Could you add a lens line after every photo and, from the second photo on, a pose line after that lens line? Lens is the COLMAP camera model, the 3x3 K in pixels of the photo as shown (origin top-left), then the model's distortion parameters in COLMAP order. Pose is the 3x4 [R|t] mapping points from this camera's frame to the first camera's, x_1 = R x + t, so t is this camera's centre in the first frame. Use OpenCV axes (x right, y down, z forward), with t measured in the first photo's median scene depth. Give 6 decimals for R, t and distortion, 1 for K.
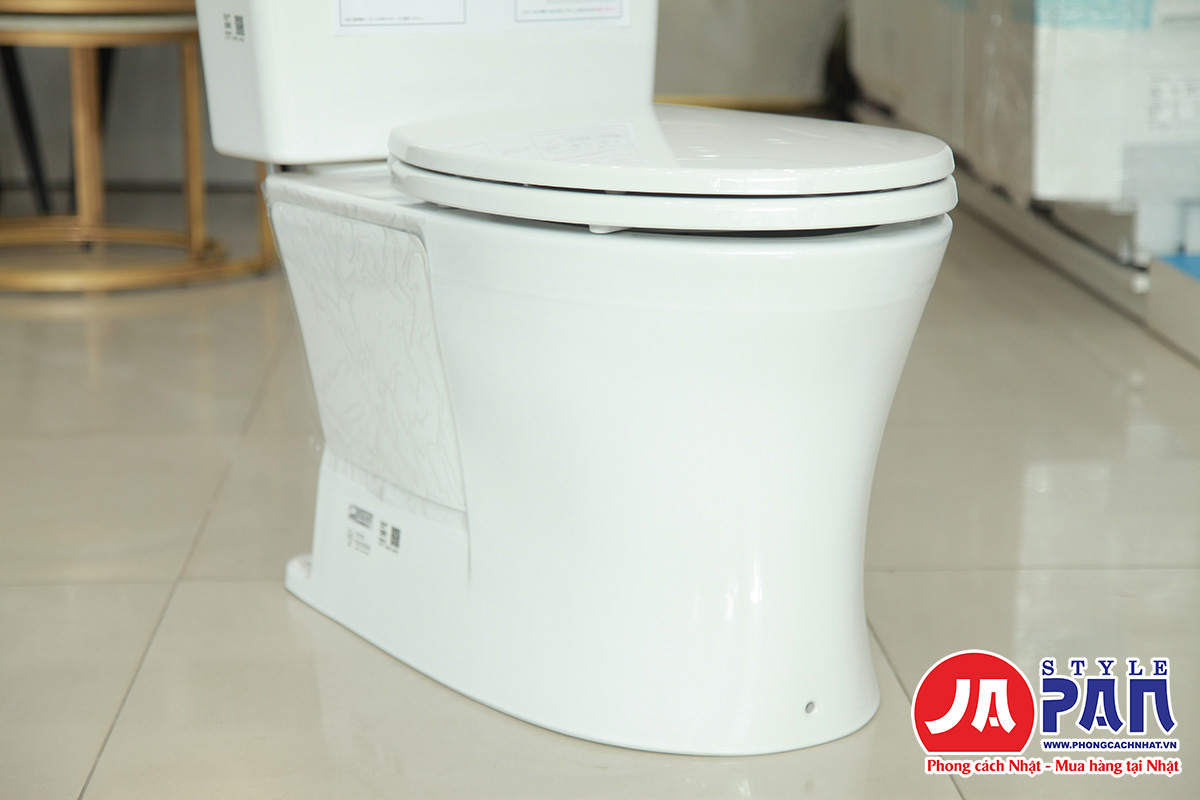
lens RADIAL K [[2447.4, 0, 598.5], [0, 2447.4, 412.0], [0, 0, 1]] dist [0.042496, 3.533682]
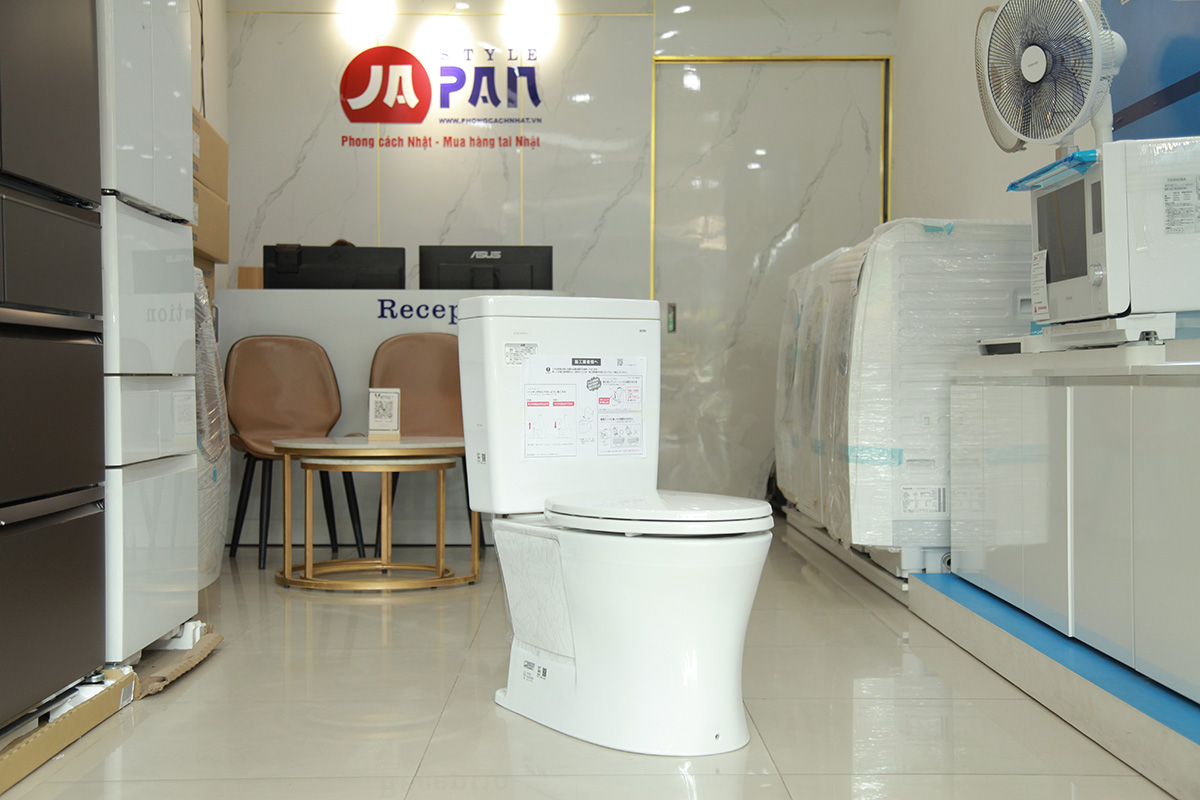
lens RADIAL K [[1544.7, 0, 600.0], [0, 1544.7, 400.0], [0, 0, 1]] dist [0.146675, 0.029841]
pose [[0.999330, -0.000998, -0.036582, 0.023366], [-0.006298, 0.980026, -0.198772, 0.085716], [0.036050, 0.198869, 0.979363, -0.474969]]
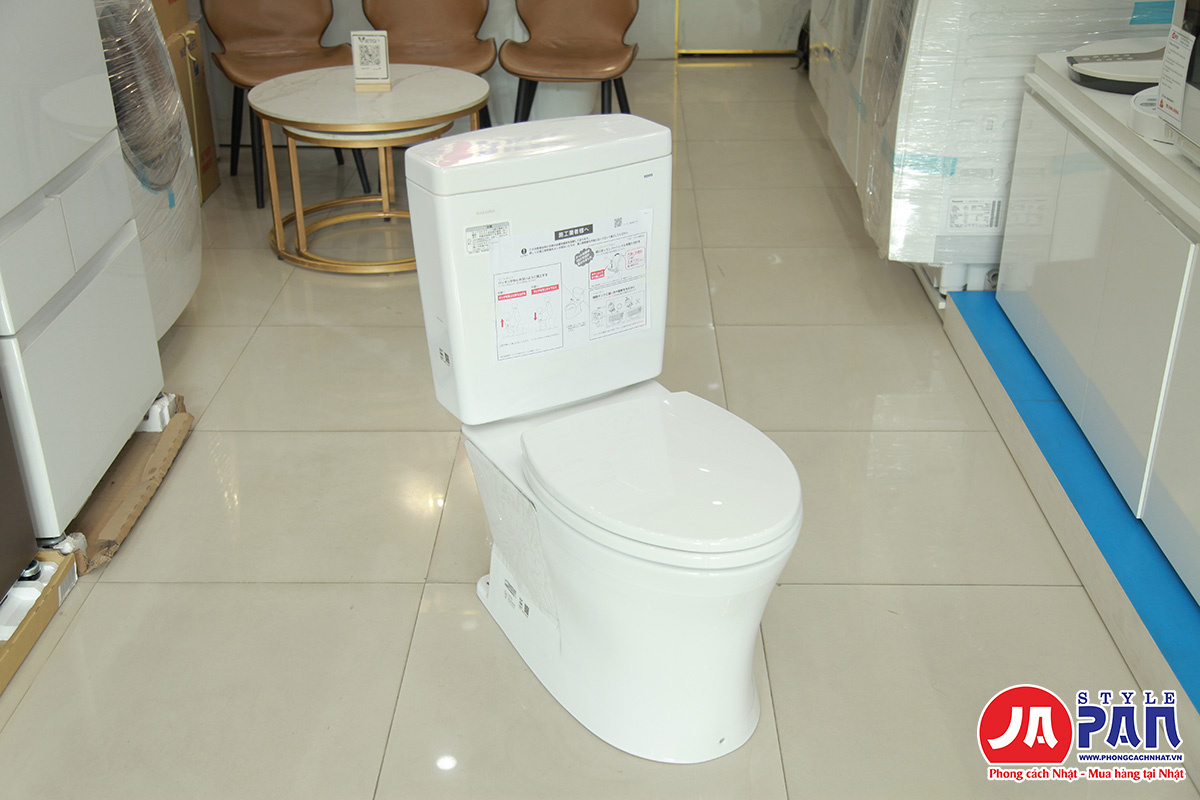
lens RADIAL K [[1339.8, 0, 600.0], [0, 1339.8, 400.0], [0, 0, 1]] dist [0.075206, 0.006004]
pose [[0.997900, 0.023180, -0.060480, 0.039038], [-0.007456, 0.968669, 0.248242, -0.373581], [0.064340, -0.247270, 0.966808, -0.027588]]
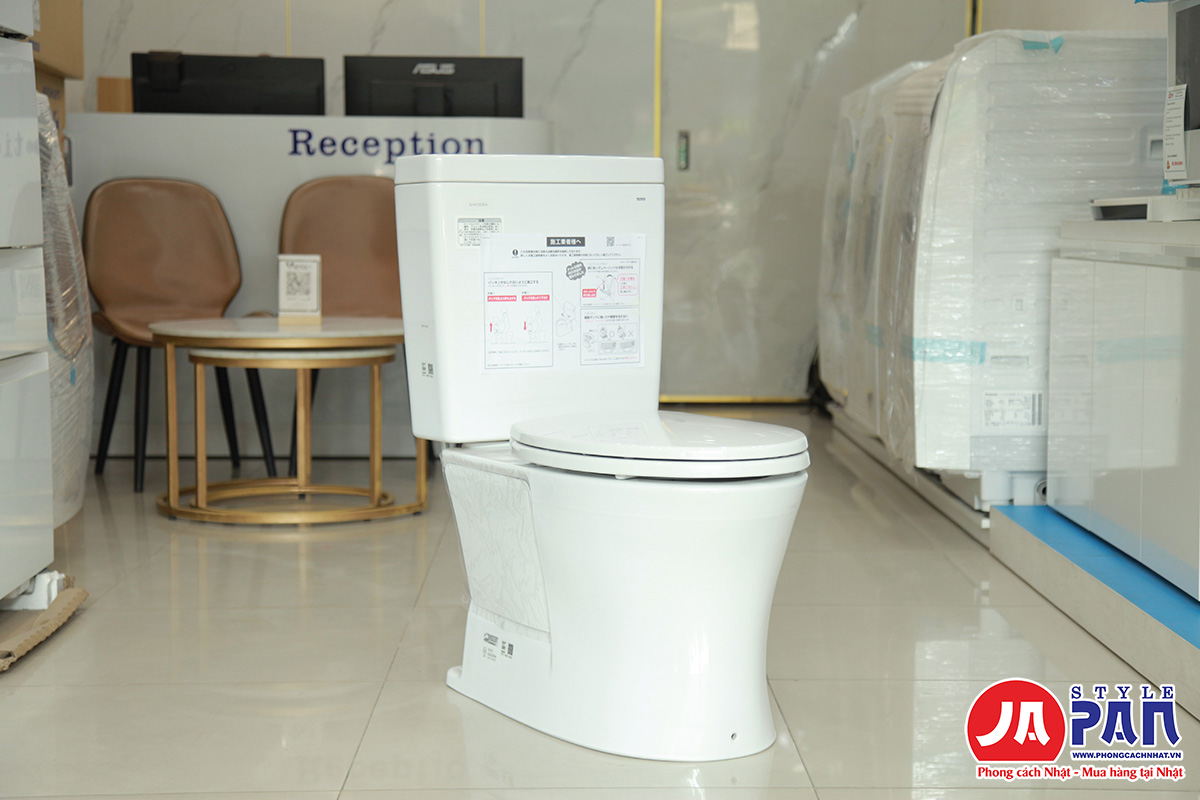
lens RADIAL K [[2055.3, 0, 600.0], [0, 2055.3, 400.0], [0, 0, 1]] dist [0.262729, 0.157729]
pose [[0.999490, 0.004104, -0.031678, 0.028569], [-0.007918, 0.992593, -0.121232, 0.049863], [0.030946, 0.121421, 0.992119, -0.497250]]
